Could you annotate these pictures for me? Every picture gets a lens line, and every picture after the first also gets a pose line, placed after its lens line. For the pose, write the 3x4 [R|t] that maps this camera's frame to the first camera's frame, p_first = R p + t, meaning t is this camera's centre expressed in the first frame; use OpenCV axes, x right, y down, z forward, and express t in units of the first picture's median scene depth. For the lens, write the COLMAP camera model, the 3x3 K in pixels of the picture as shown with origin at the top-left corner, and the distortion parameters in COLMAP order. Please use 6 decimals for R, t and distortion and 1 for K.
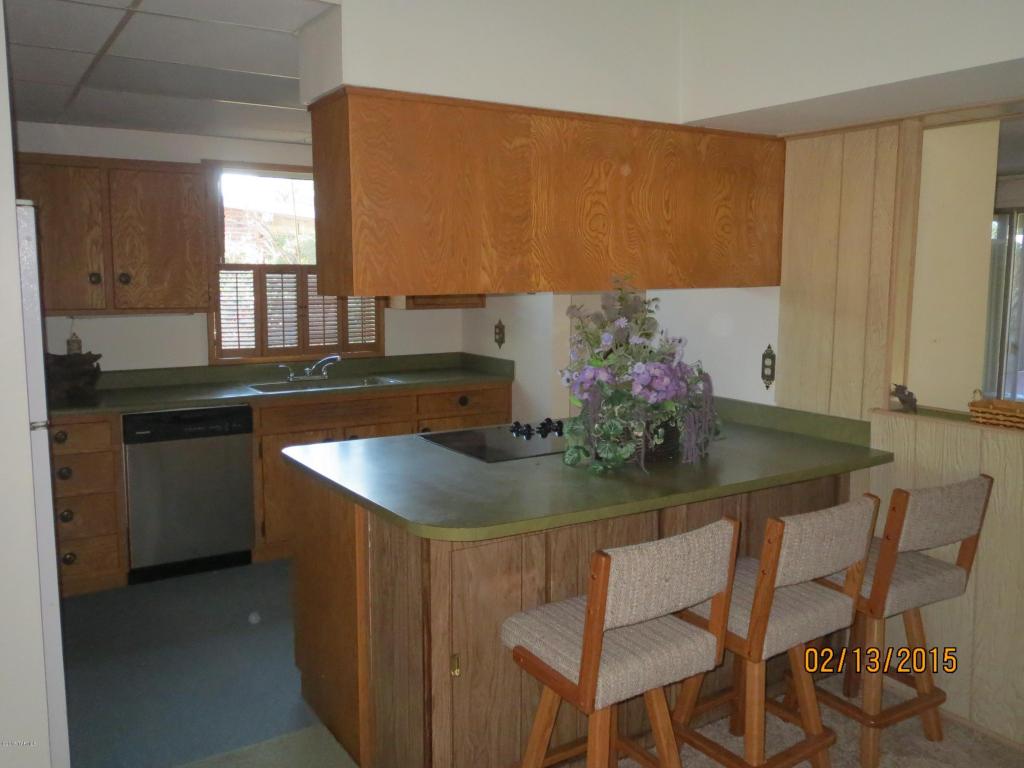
lens RADIAL K [[863.3, 0, 495.6], [0, 863.3, 385.5], [0, 0, 1]] dist [-0.005495, -0.005532]
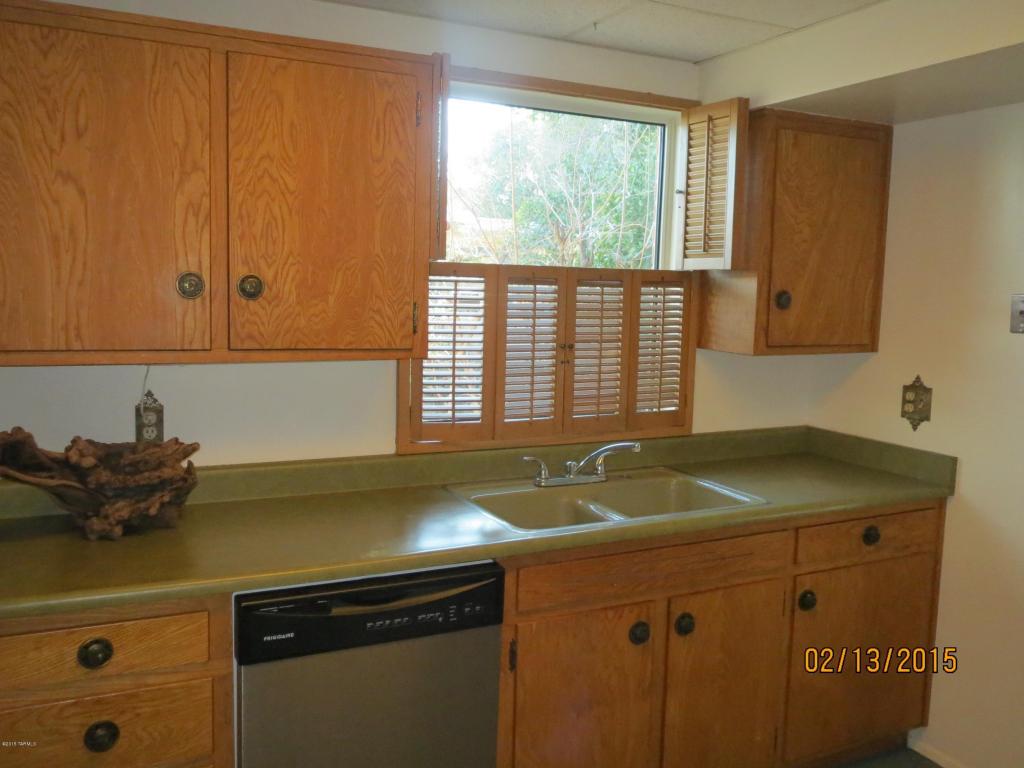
lens RADIAL K [[863.3, 0, 495.6], [0, 863.3, 385.5], [0, 0, 1]] dist [-0.005495, -0.005532]
pose [[0.992697, 0.030164, -0.116804, -0.227232], [-0.032420, 0.999322, -0.017466, -0.062342], [0.116198, 0.021126, 0.993001, 0.517220]]
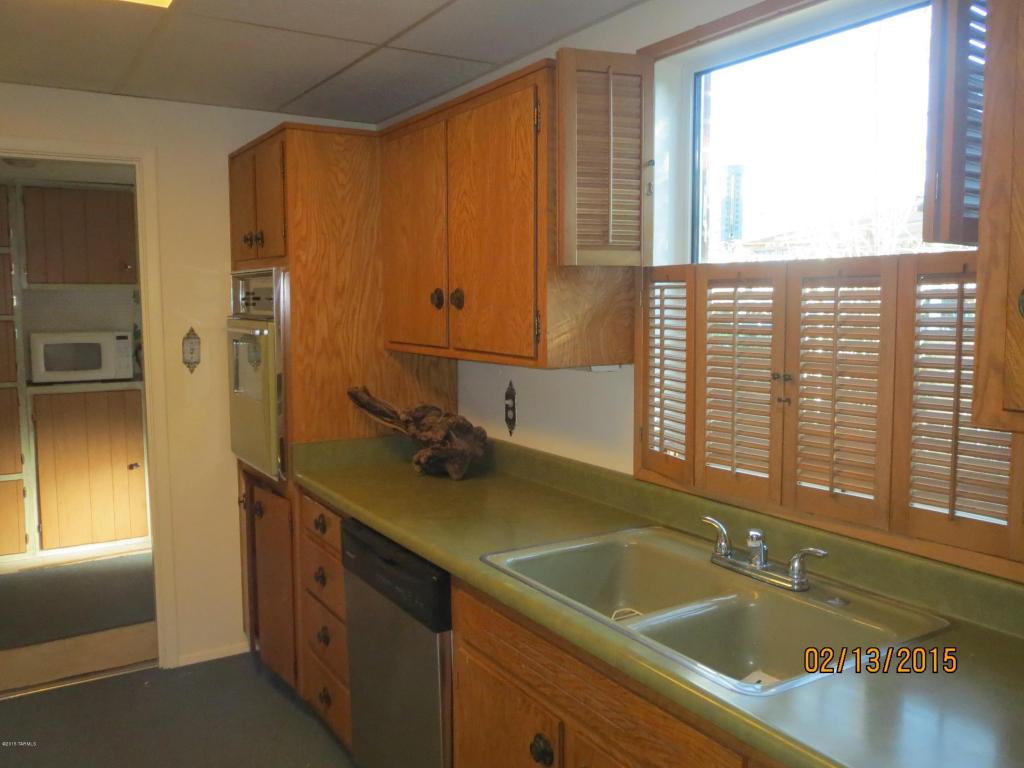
lens RADIAL K [[863.3, 0, 495.6], [0, 863.3, 385.5], [0, 0, 1]] dist [-0.005495, -0.005532]
pose [[-0.029329, 0.100104, -0.994545, 0.154995], [-0.121355, 0.987256, 0.102950, -0.122383], [0.992176, 0.123713, -0.016807, 0.986395]]
